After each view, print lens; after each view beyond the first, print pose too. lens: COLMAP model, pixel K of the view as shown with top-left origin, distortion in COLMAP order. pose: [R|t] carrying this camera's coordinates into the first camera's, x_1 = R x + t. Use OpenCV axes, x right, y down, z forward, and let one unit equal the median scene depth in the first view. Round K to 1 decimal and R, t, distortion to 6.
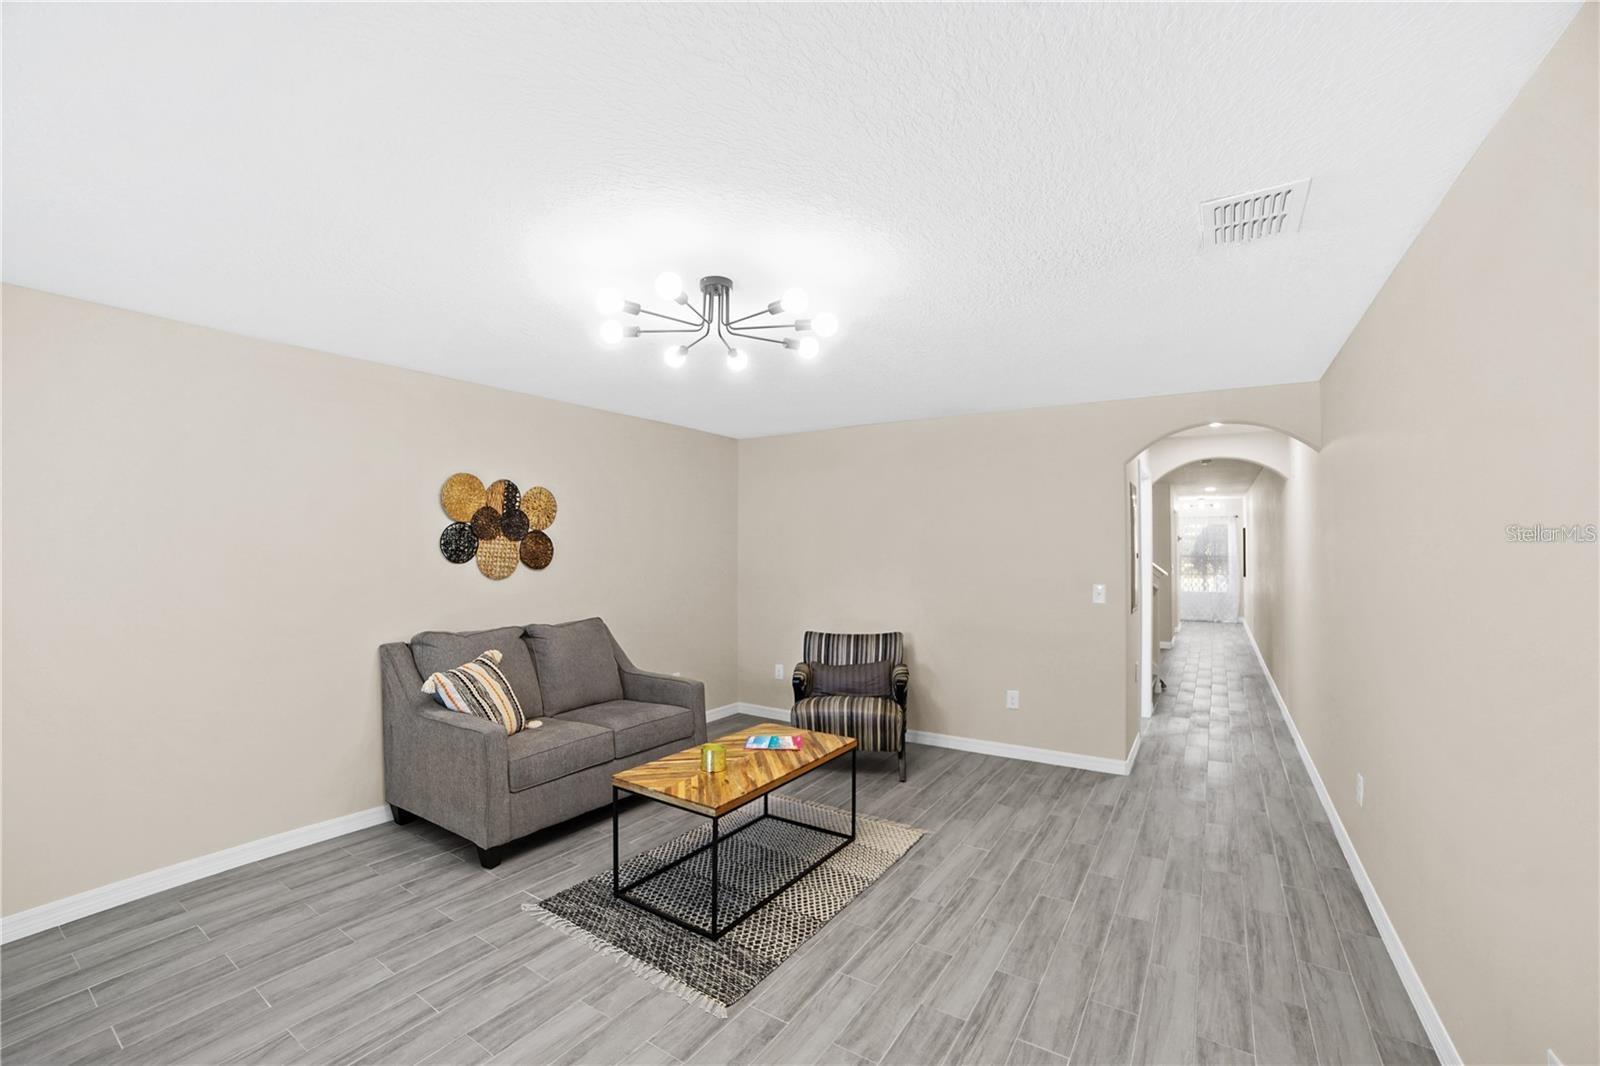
lens RADIAL K [[647.0, 0, 793.0], [0, 647.0, 547.4], [0, 0, 1]] dist [-0.110224, 0.040120]
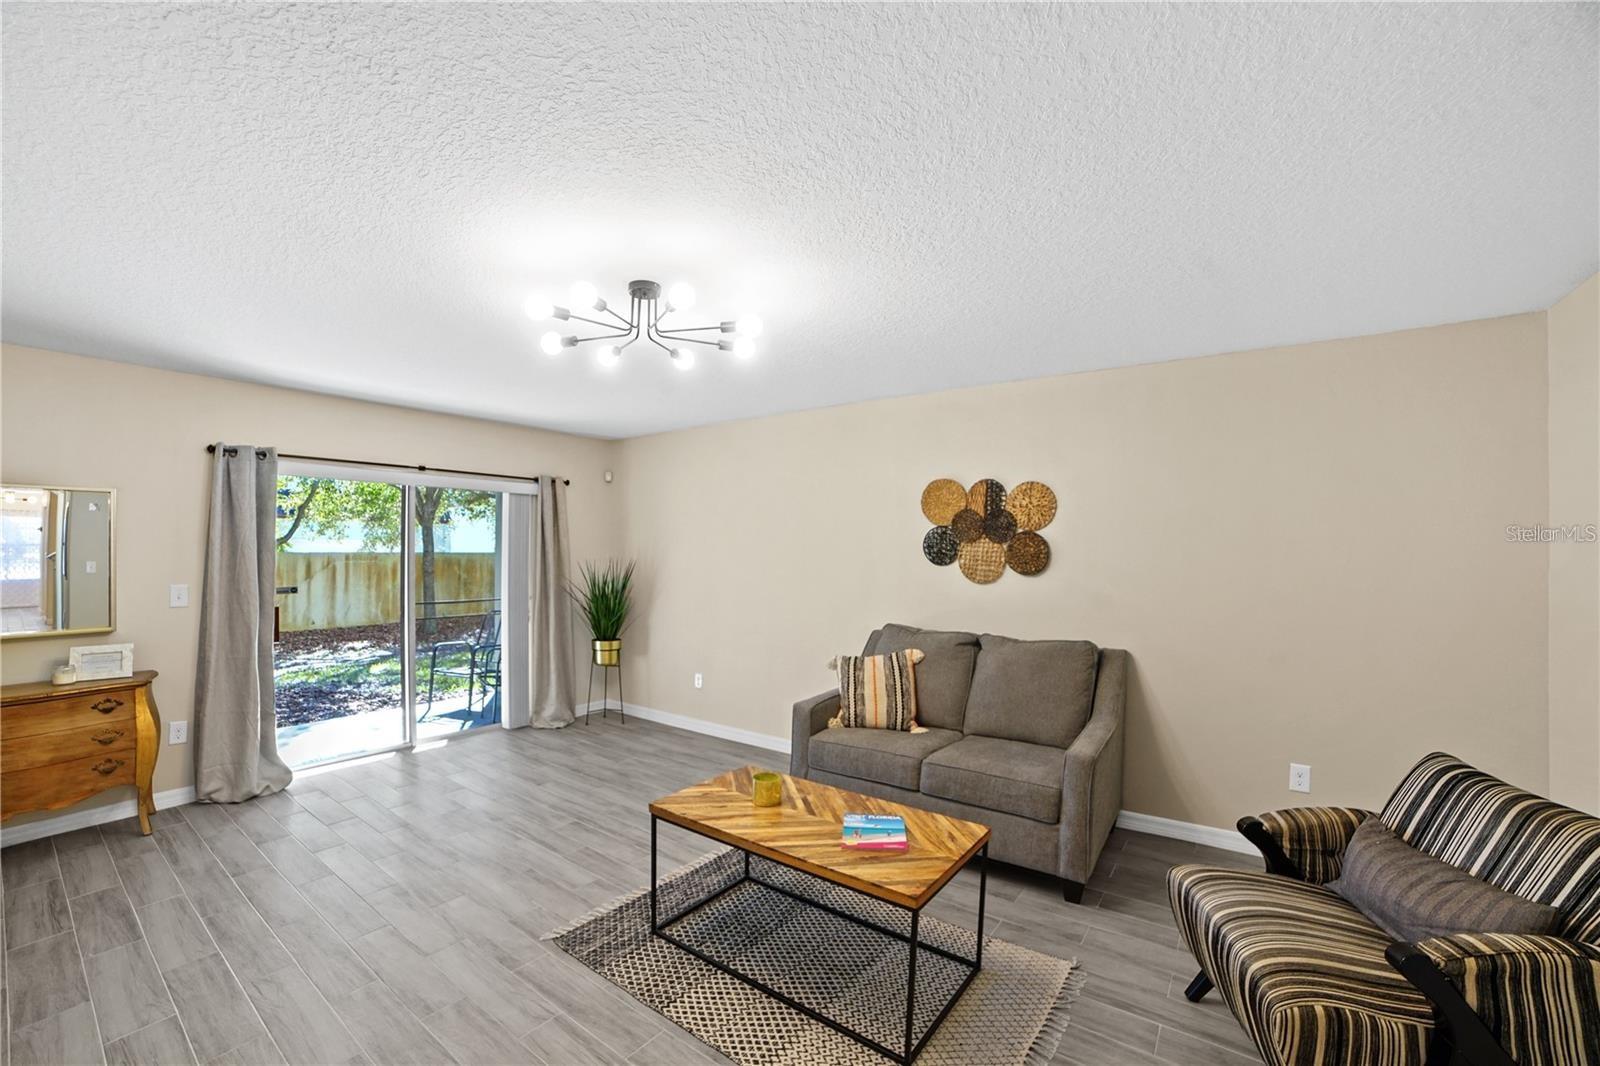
lens RADIAL K [[647.0, 0, 793.0], [0, 647.0, 547.4], [0, 0, 1]] dist [-0.110224, 0.040120]
pose [[-0.036573, -0.005363, -0.999317, 0.553477], [-0.000106, 0.999986, -0.005363, 0.000975], [0.999331, -0.000090, -0.036573, 0.786294]]
